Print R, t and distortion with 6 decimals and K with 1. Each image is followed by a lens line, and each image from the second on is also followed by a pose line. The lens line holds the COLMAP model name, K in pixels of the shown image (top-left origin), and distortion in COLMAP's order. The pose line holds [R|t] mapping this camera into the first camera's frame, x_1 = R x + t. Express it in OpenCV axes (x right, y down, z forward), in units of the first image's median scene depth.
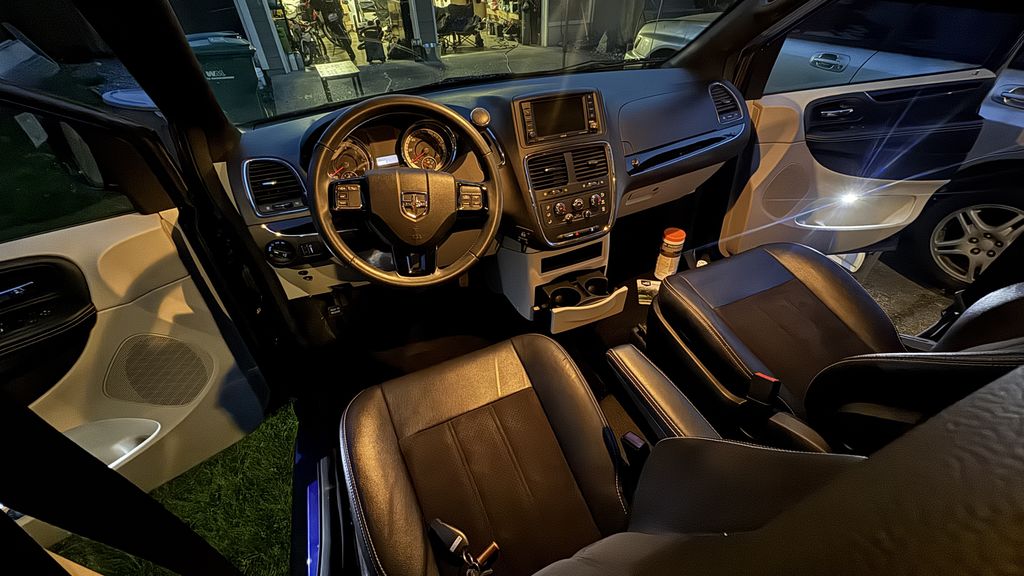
lens RADIAL K [[411.9, 0, 515.2], [0, 411.9, 281.9], [0, 0, 1]] dist [-0.003148, 0.000401]
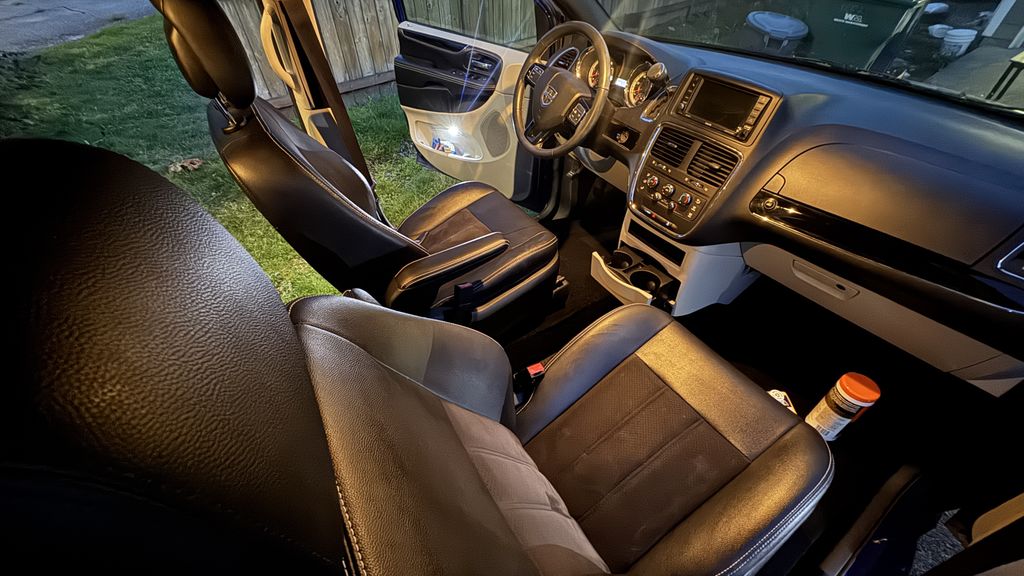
lens RADIAL K [[411.9, 0, 517.6], [0, 411.9, 289.3], [0, 0, 1]] dist [-0.003148, 0.000401]
pose [[0.141502, 0.672095, -0.726819, 0.978405], [-0.631134, 0.626888, 0.456816, -0.259169], [0.762658, 0.394080, 0.512888, 0.300107]]
